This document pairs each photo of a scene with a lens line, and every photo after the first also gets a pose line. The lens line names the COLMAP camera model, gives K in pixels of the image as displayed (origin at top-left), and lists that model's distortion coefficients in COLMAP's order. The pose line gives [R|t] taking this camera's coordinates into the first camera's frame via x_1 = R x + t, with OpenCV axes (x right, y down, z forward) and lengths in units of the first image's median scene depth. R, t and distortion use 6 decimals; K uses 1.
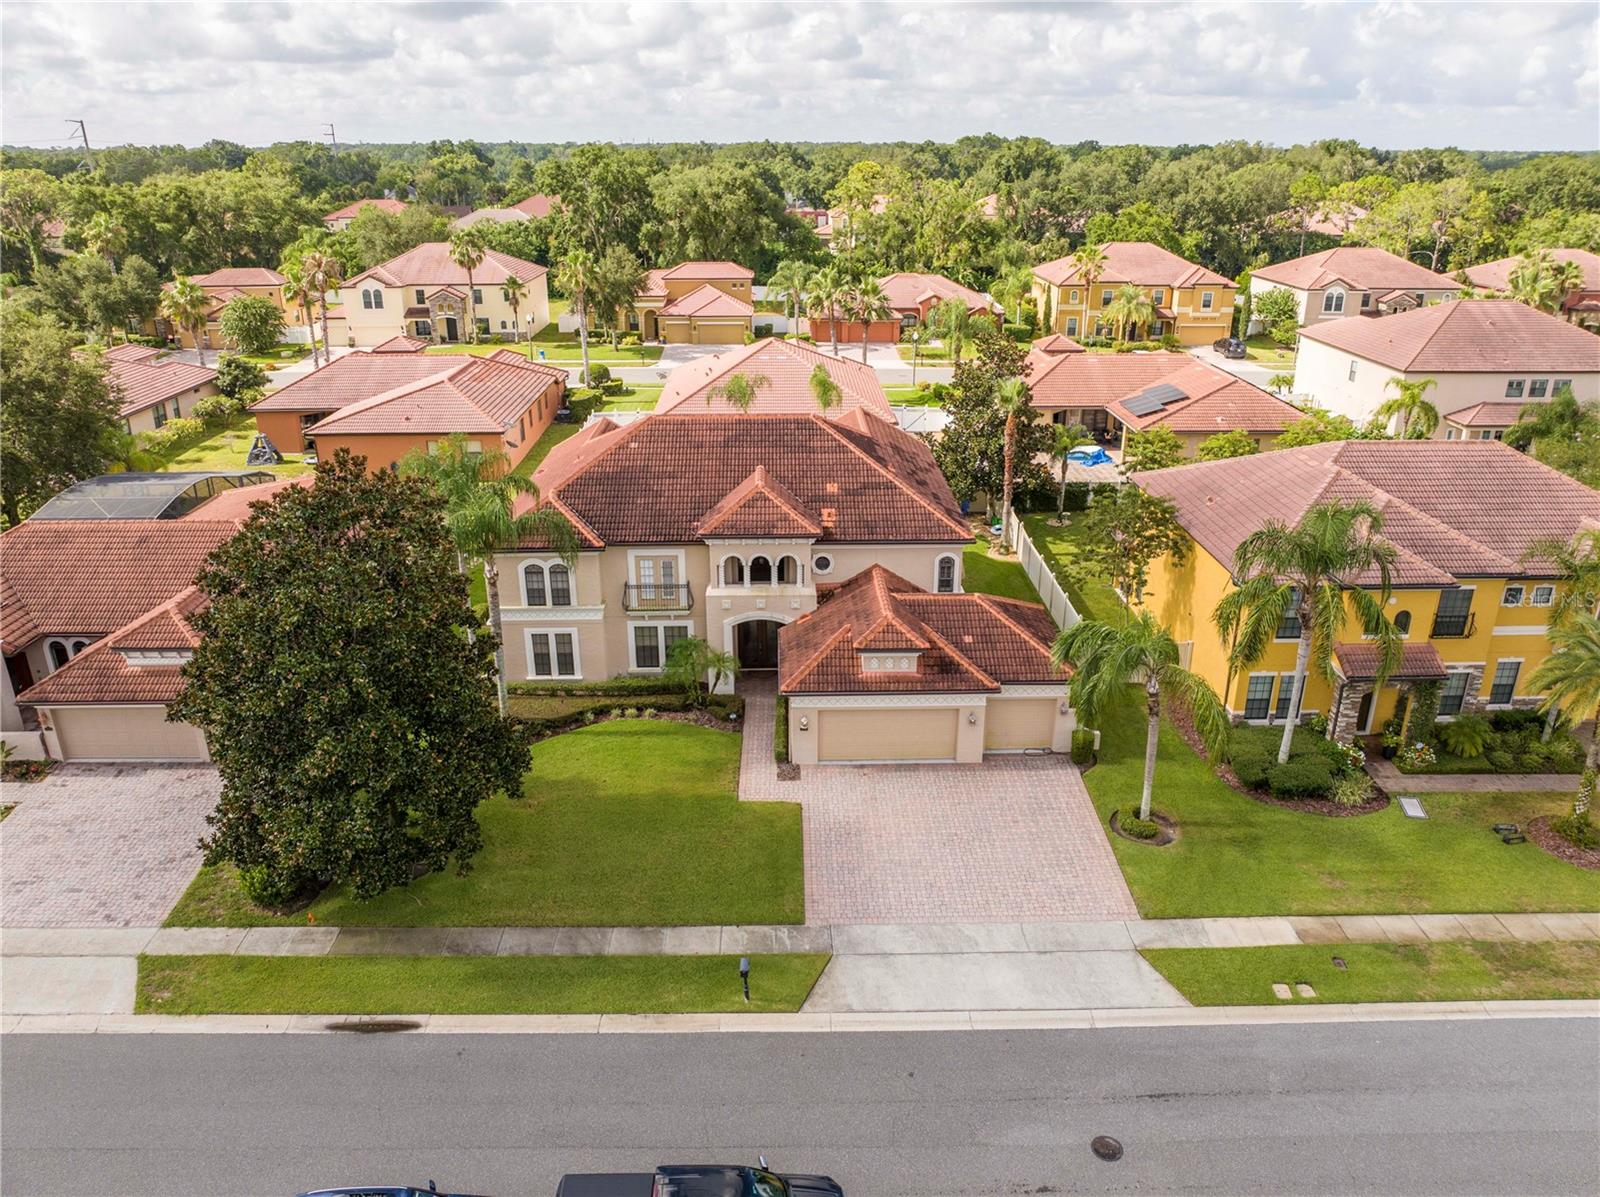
lens RADIAL K [[1124.3, 0, 806.6], [0, 1124.3, 601.0], [0, 0, 1]] dist [-0.037747, -0.002752]
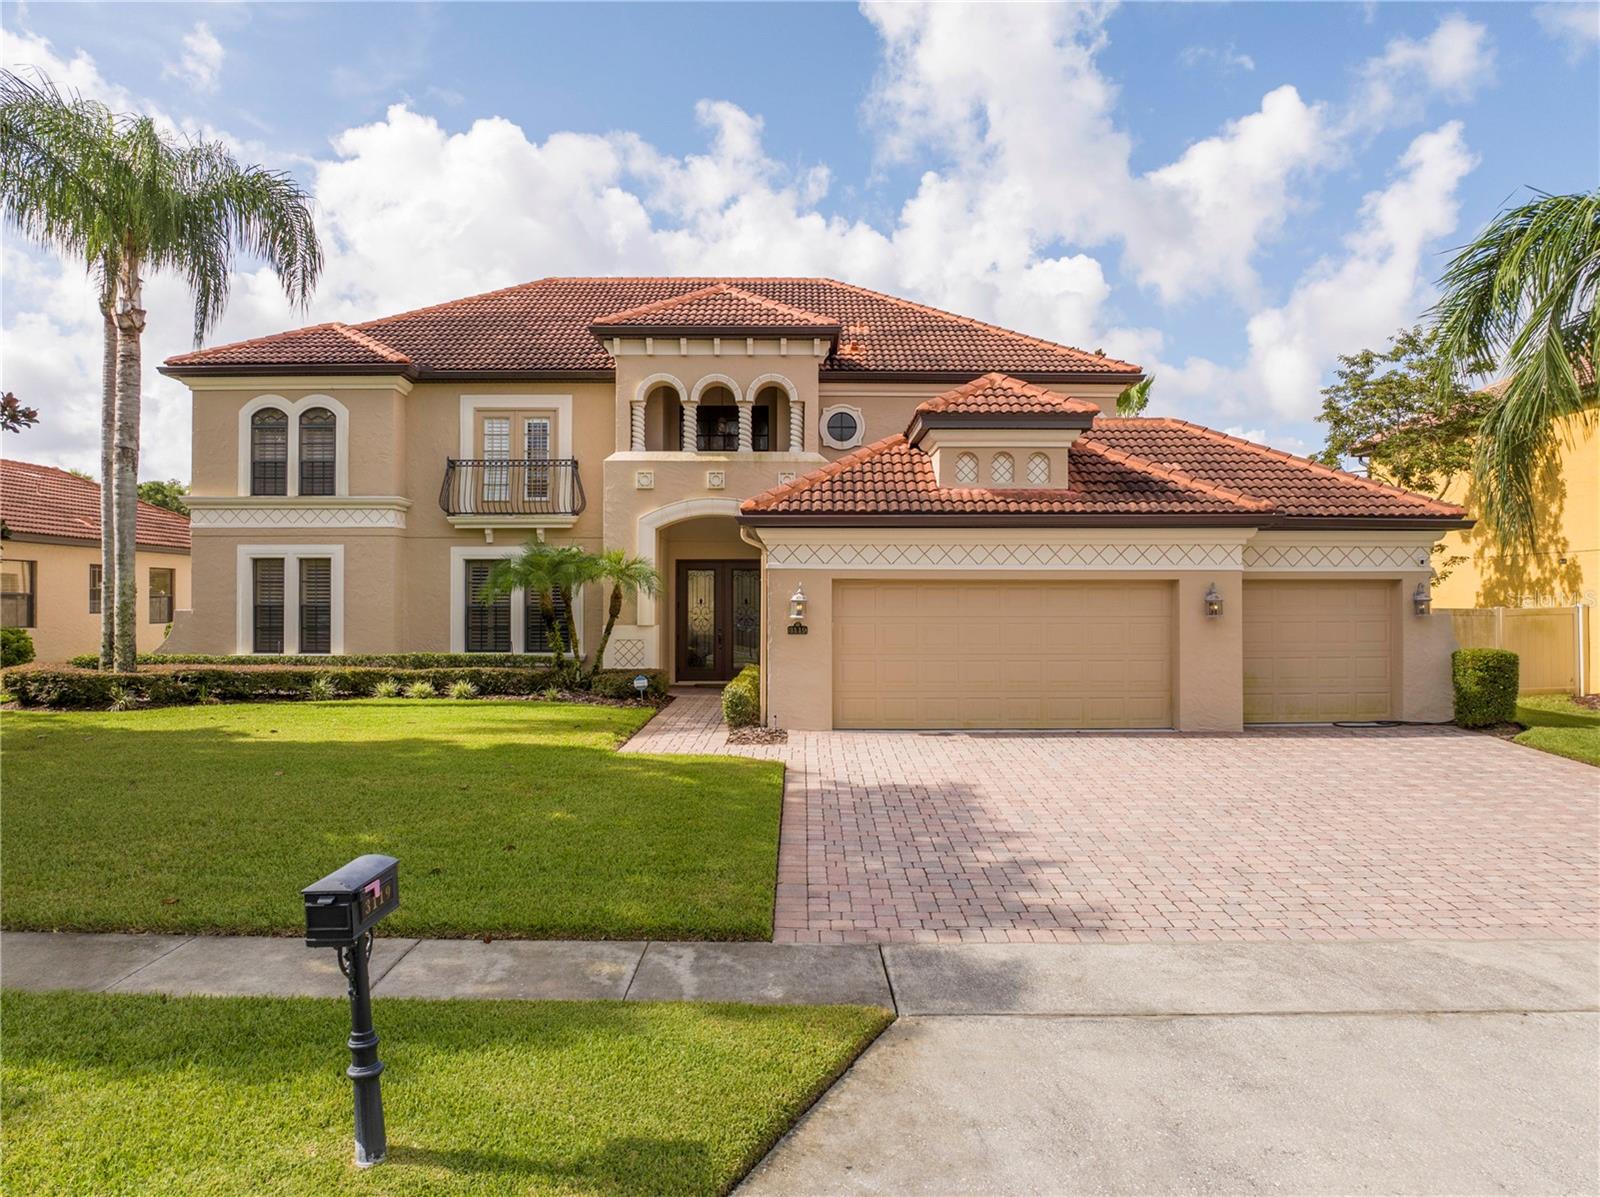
lens RADIAL K [[1131.4, 0, 810.0], [0, 1131.4, 596.3], [0, 0, 1]] dist [-0.065729, 0.038280]
pose [[0.999885, 0.000341, -0.015182, 0.007959], [-0.006115, 0.924147, -0.381988, 0.245286], [0.013900, 0.382037, 0.924043, 0.591993]]
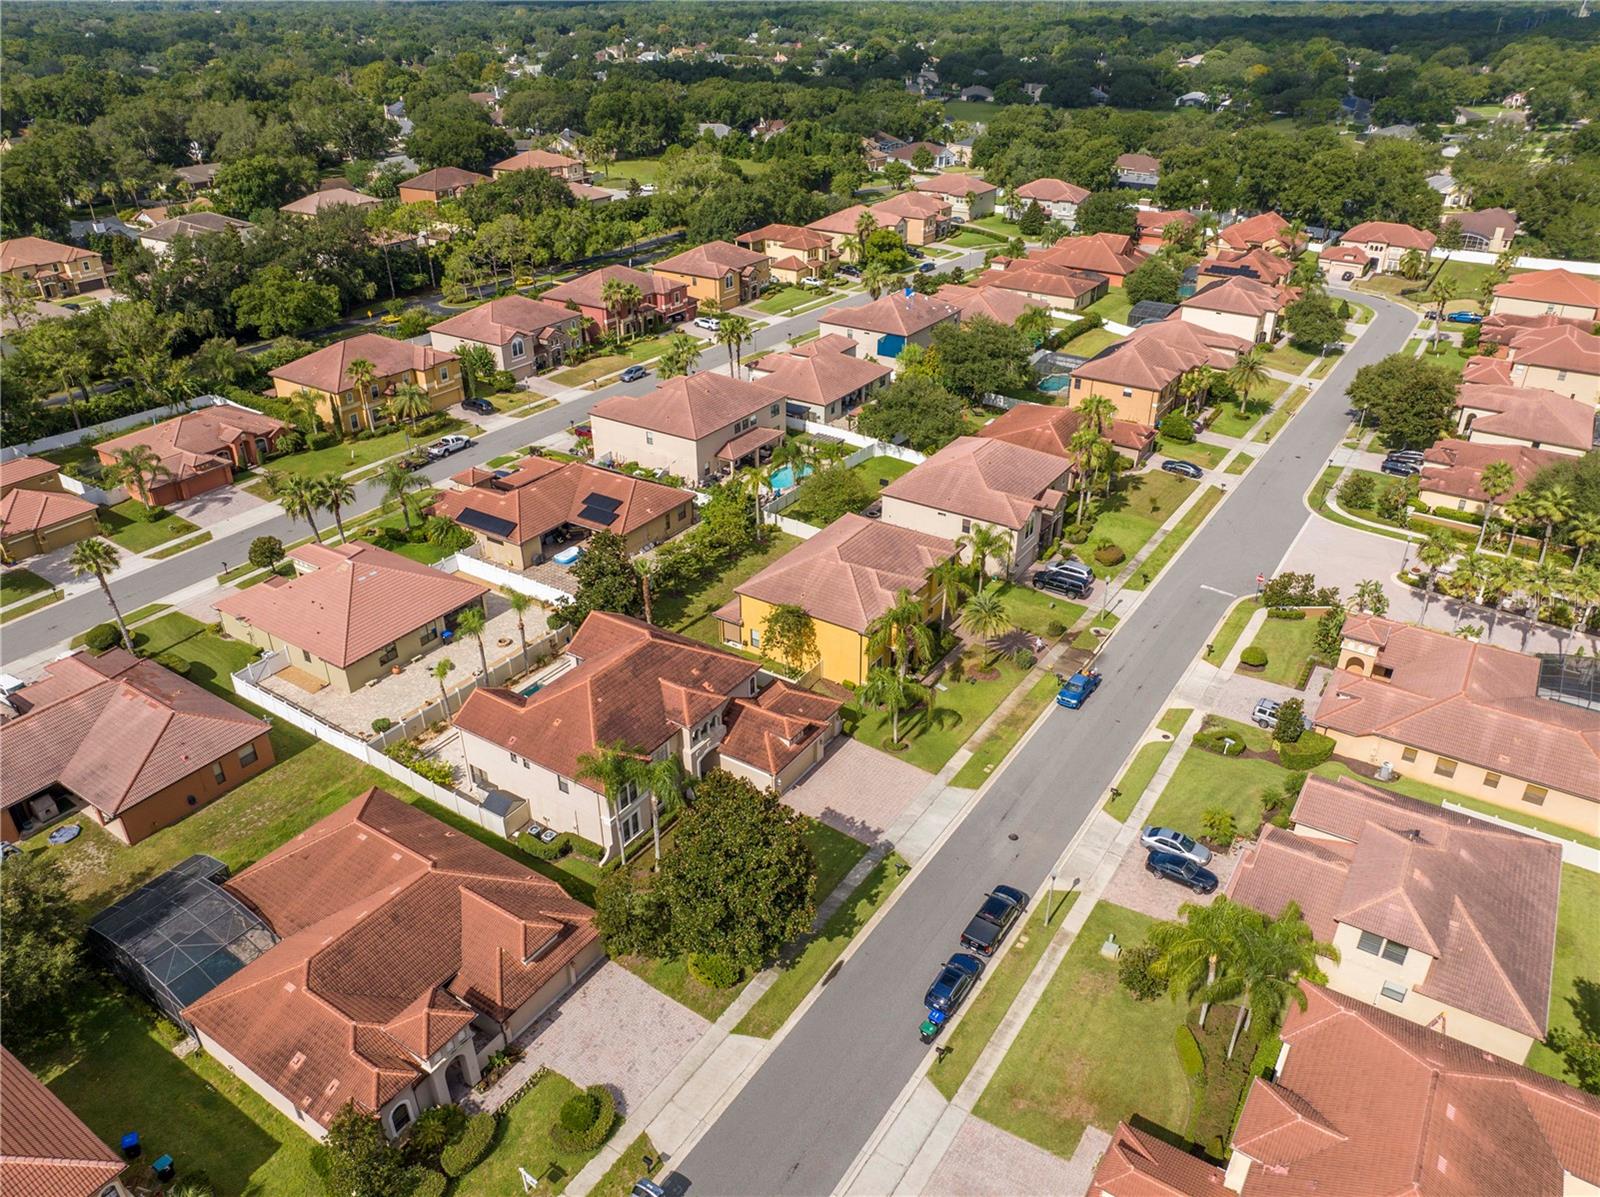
lens RADIAL K [[1131.4, 0, 810.0], [0, 1131.4, 596.3], [0, 0, 1]] dist [-0.065729, 0.038280]
pose [[0.566569, -0.403237, 0.718610, -1.284940], [0.311490, 0.912181, 0.266270, -0.720341], [-0.762872, 0.072980, 0.642418, -0.418165]]
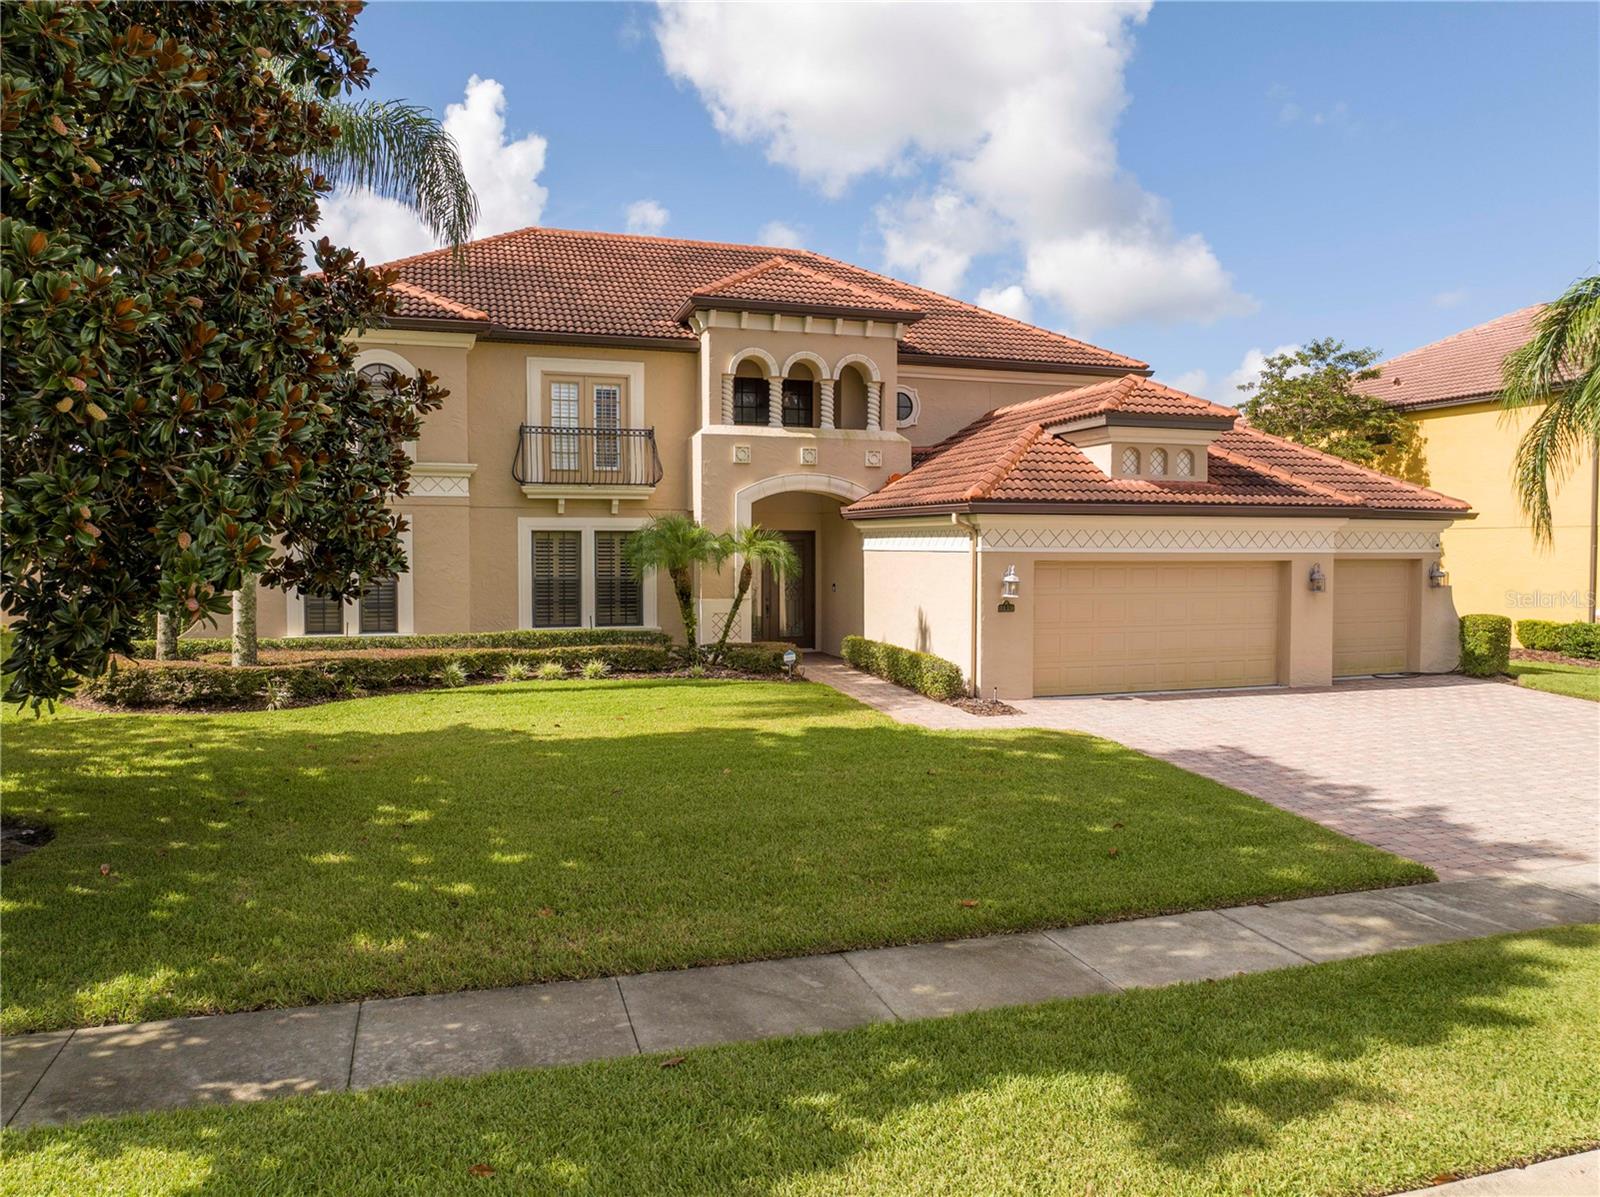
lens RADIAL K [[1131.4, 0, 810.0], [0, 1131.4, 596.3], [0, 0, 1]] dist [-0.065729, 0.038280]
pose [[0.956974, -0.011772, 0.289935, -0.193539], [0.108584, 0.941111, -0.320188, 0.230946], [-0.269092, 0.337894, 0.901897, 0.592521]]
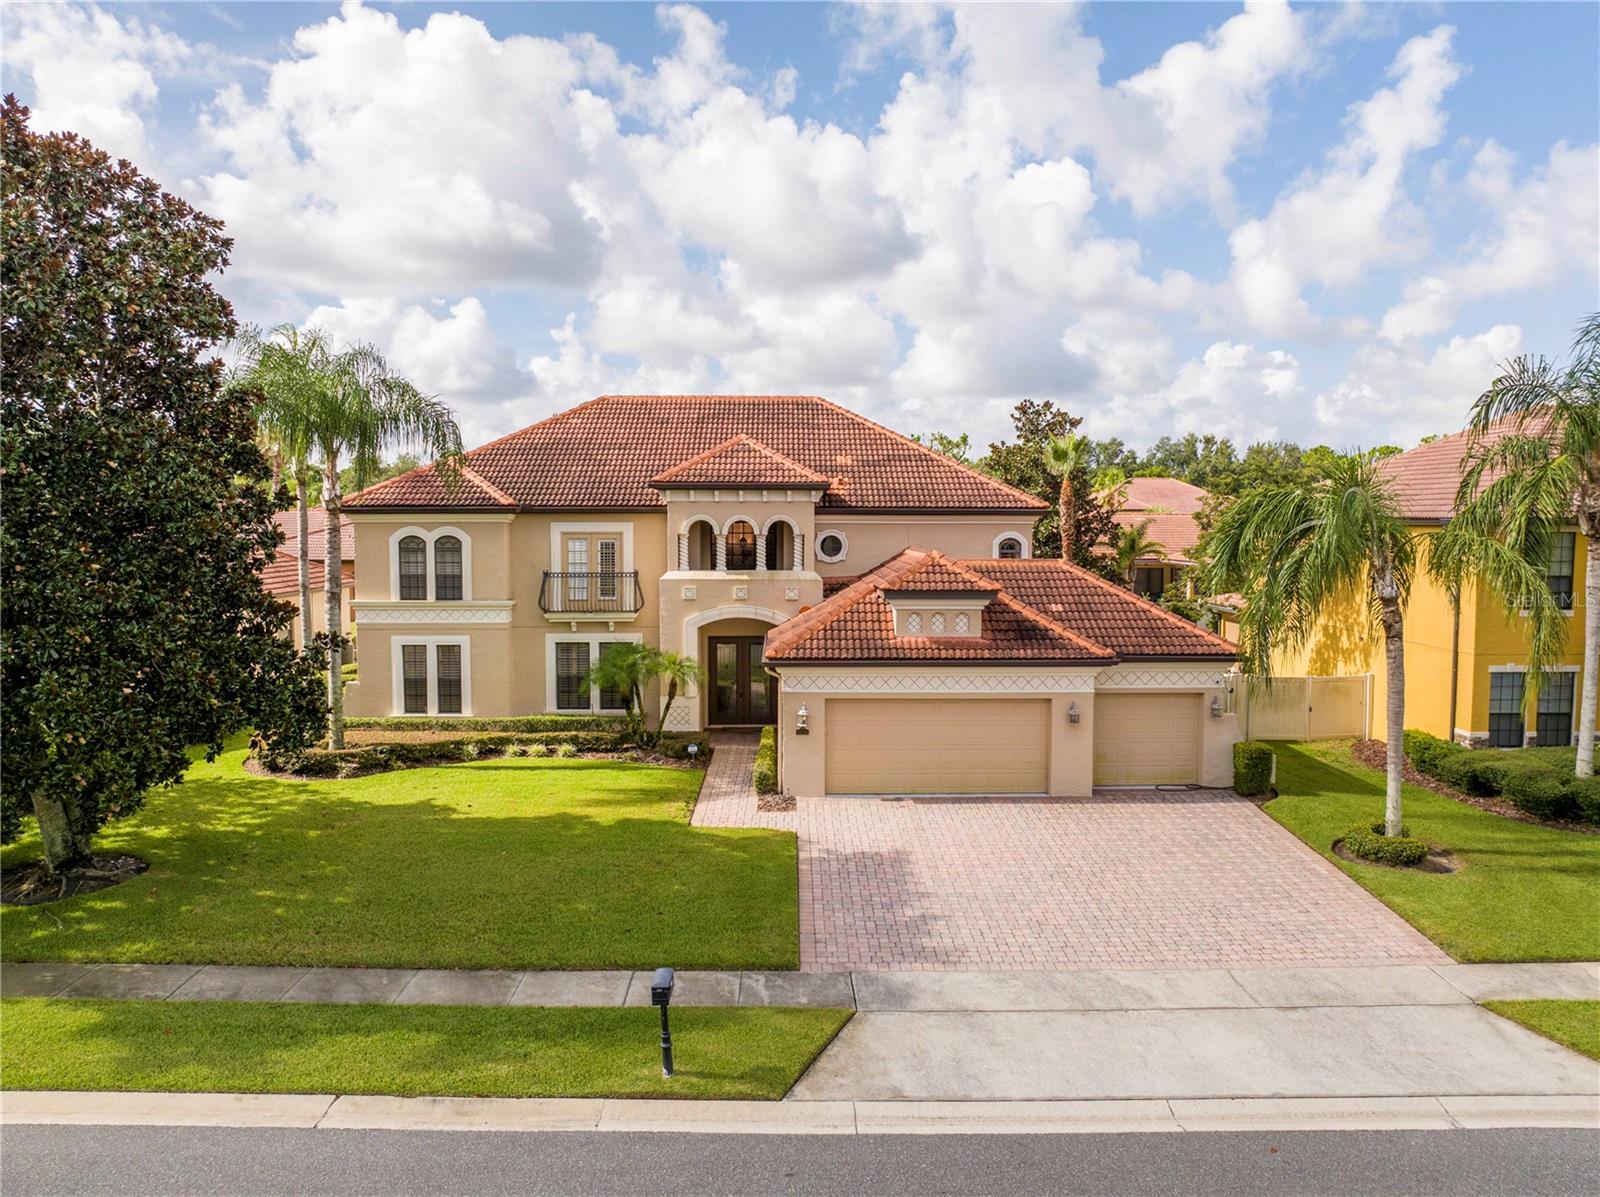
lens RADIAL K [[1130.0, 0, 808.6], [0, 1130.0, 594.8], [0, 0, 1]] dist [-0.055937, 0.027351]
pose [[0.999990, 0.001972, -0.003993, 0.003275], [-0.003119, 0.950141, -0.311805, 0.224519], [0.003179, 0.311814, 0.950138, 0.368705]]
